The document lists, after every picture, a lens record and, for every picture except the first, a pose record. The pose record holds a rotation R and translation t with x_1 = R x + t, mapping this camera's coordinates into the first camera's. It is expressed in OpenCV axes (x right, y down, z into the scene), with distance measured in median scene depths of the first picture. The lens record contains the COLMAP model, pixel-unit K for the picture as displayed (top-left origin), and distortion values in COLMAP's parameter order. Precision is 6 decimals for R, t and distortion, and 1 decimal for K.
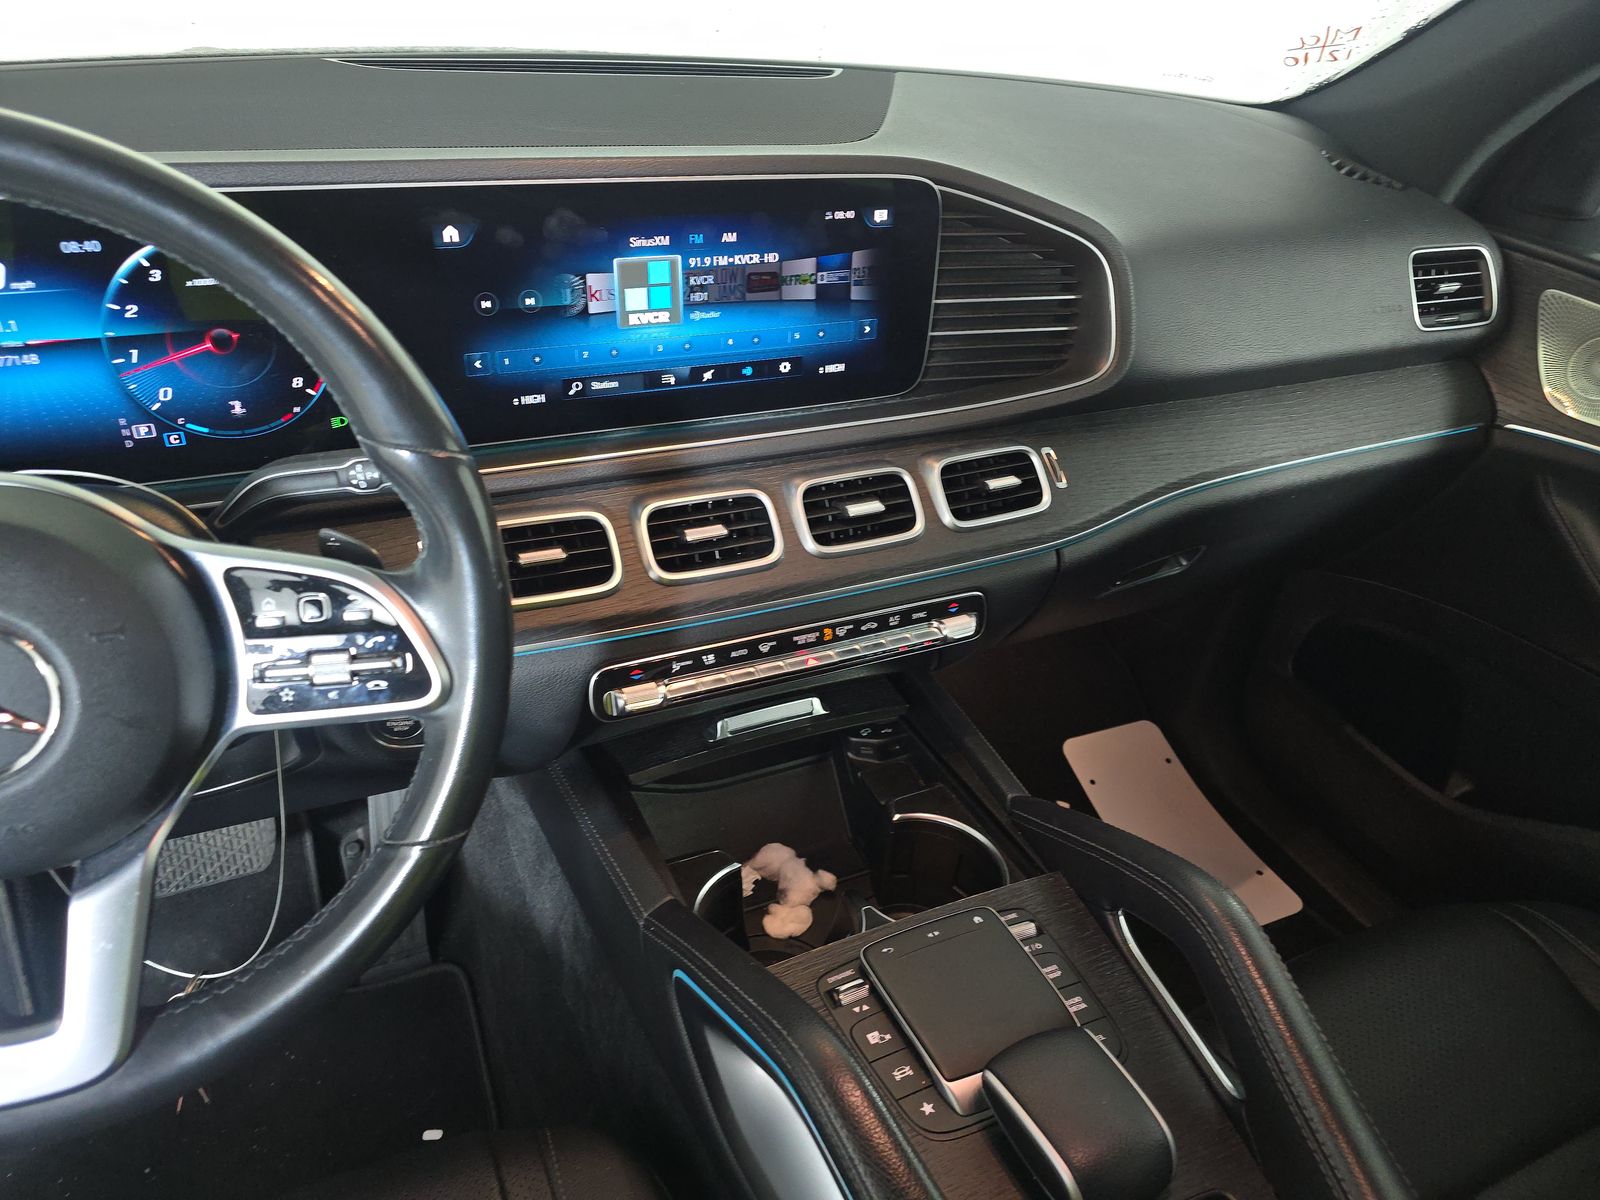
lens RADIAL K [[1104.3, 0, 800.0], [0, 1104.3, 600.0], [0, 0, 1]] dist [0.054983, -0.053988]
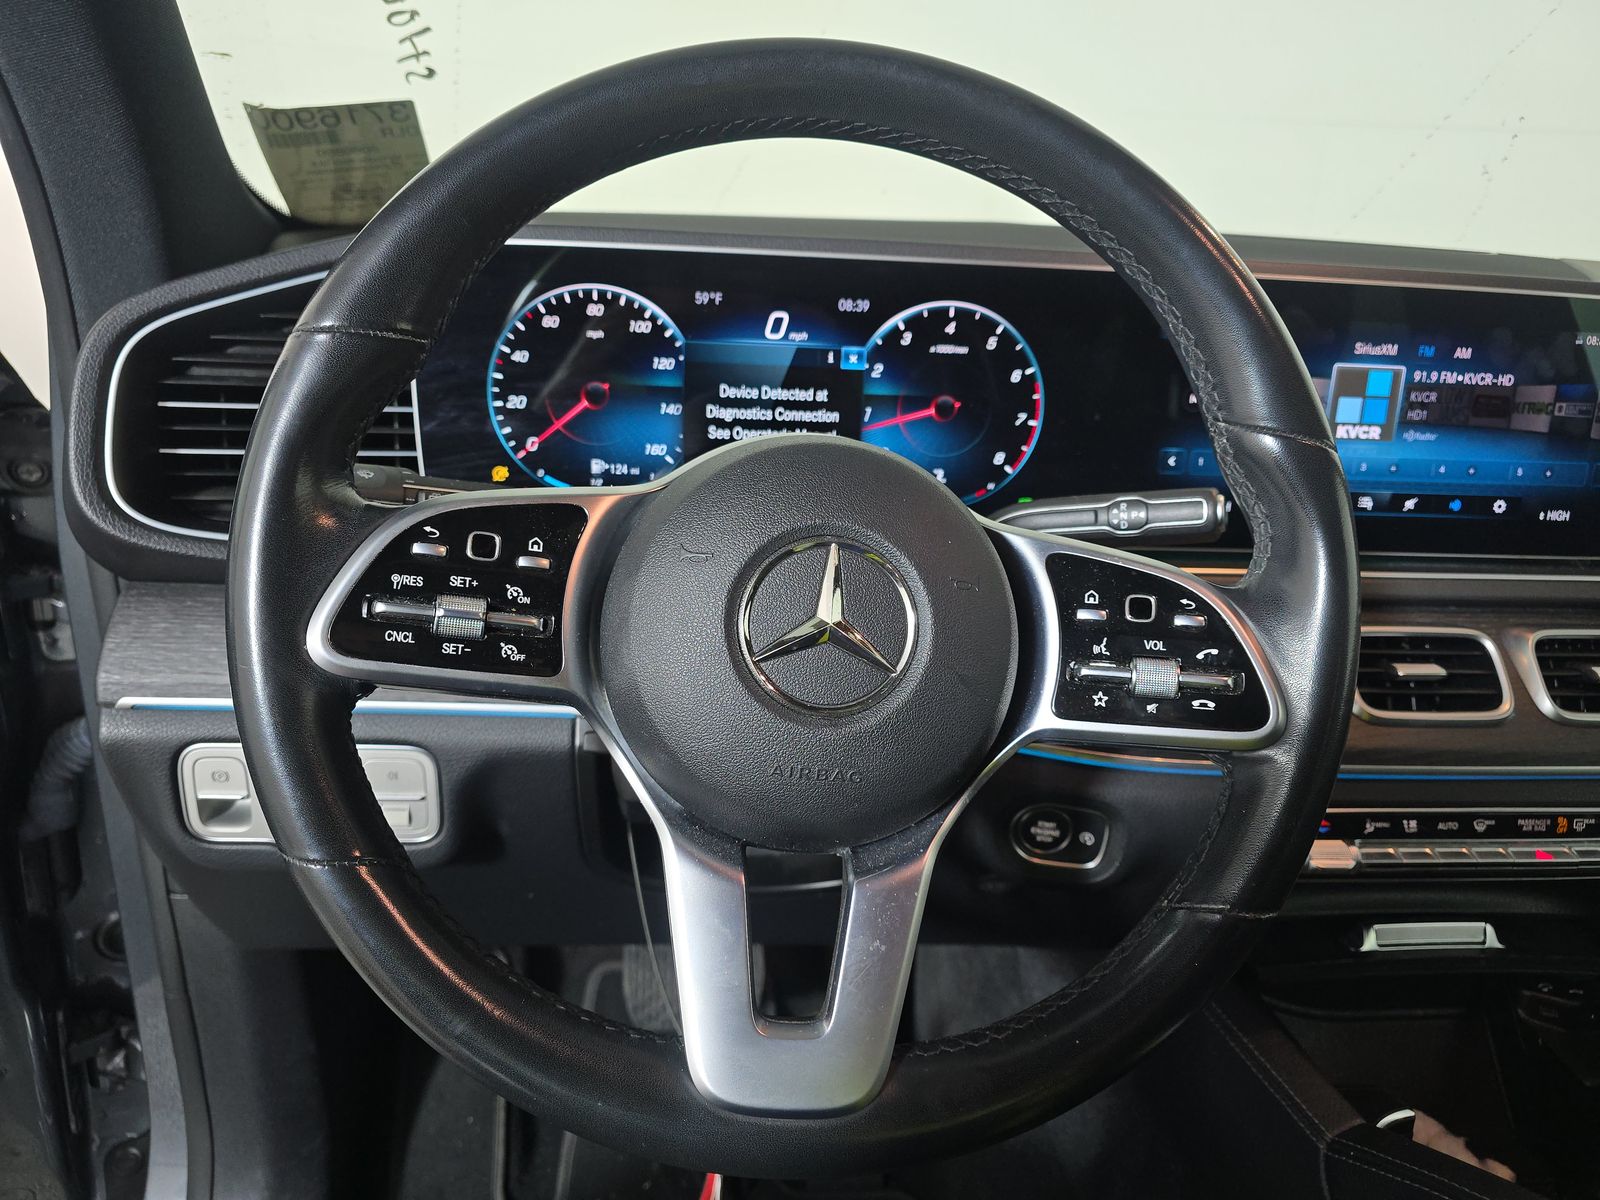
lens RADIAL K [[1119.5, 0, 799.5], [0, 1119.5, 582.4], [0, 0, 1]] dist [-0.002943, 0.003213]
pose [[0.942647, 0.089046, -0.321695, -0.259674], [-0.170971, 0.956542, -0.236215, 0.154964], [0.286681, 0.277667, 0.916905, 0.067954]]
